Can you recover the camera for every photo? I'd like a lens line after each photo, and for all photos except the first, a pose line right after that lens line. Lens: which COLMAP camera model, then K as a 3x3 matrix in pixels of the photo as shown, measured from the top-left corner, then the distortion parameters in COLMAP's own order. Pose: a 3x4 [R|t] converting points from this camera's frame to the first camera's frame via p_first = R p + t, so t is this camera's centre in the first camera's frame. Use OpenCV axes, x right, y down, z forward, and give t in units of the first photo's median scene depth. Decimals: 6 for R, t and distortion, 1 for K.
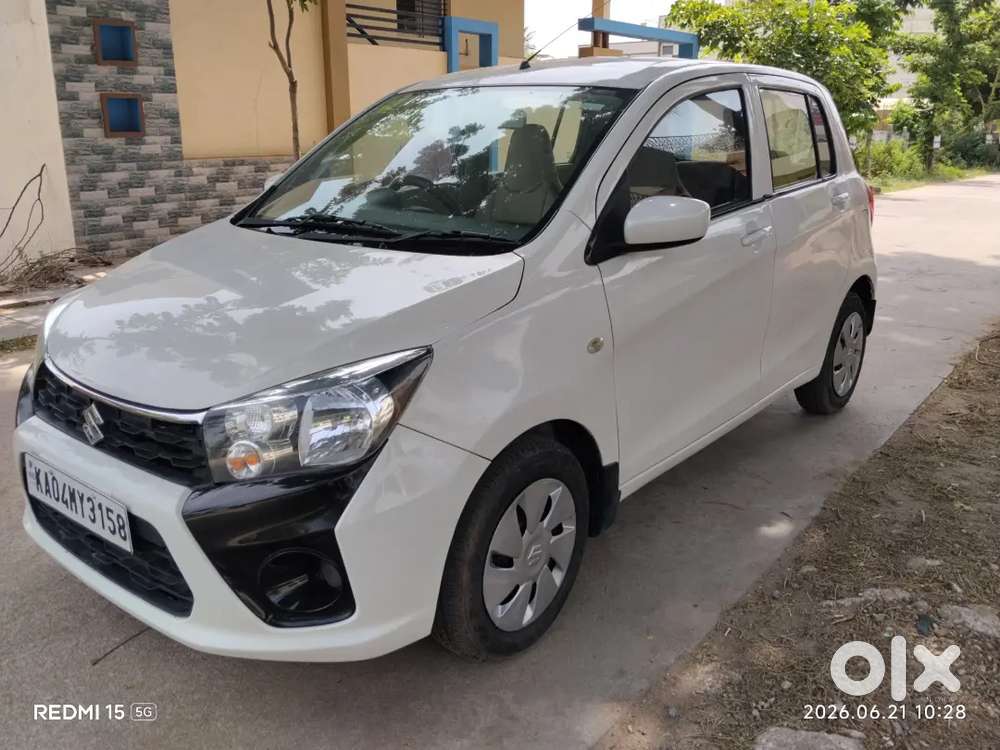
lens RADIAL K [[859.4, 0, 500.2], [0, 859.4, 376.9], [0, 0, 1]] dist [0.052795, -0.100776]
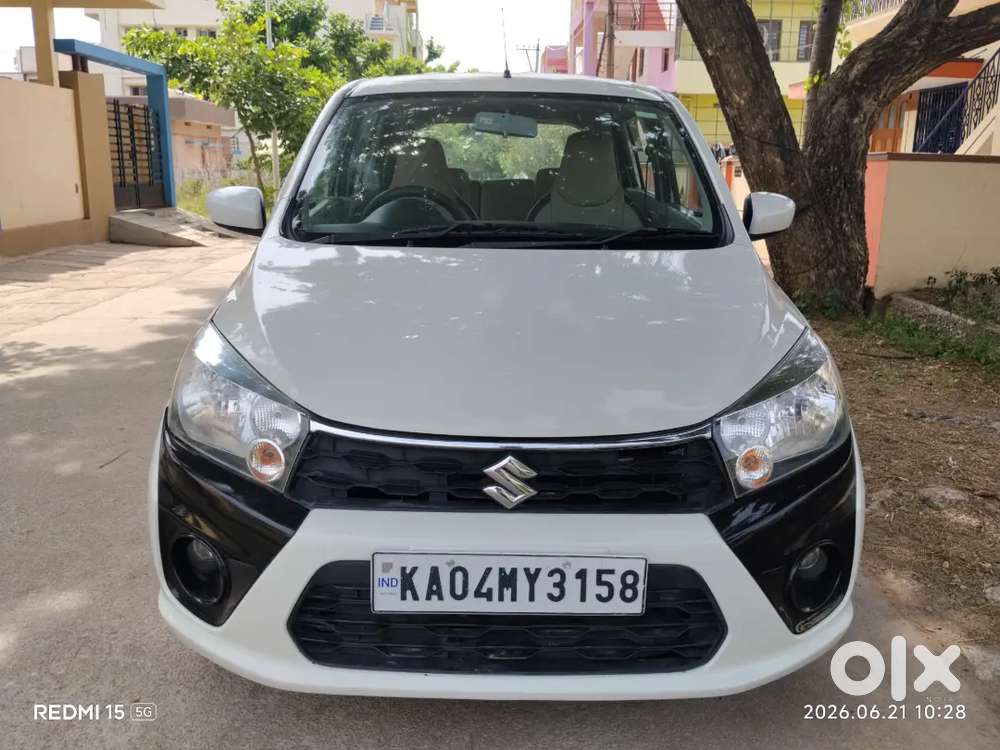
lens RADIAL K [[859.4, 0, 498.9], [0, 859.4, 371.4], [0, 0, 1]] dist [0.052795, -0.100776]
pose [[0.770482, -0.142596, 0.621308, -0.150687], [0.173672, 0.984746, 0.010639, -0.008943], [-0.613347, 0.099706, 0.783495, 0.059856]]
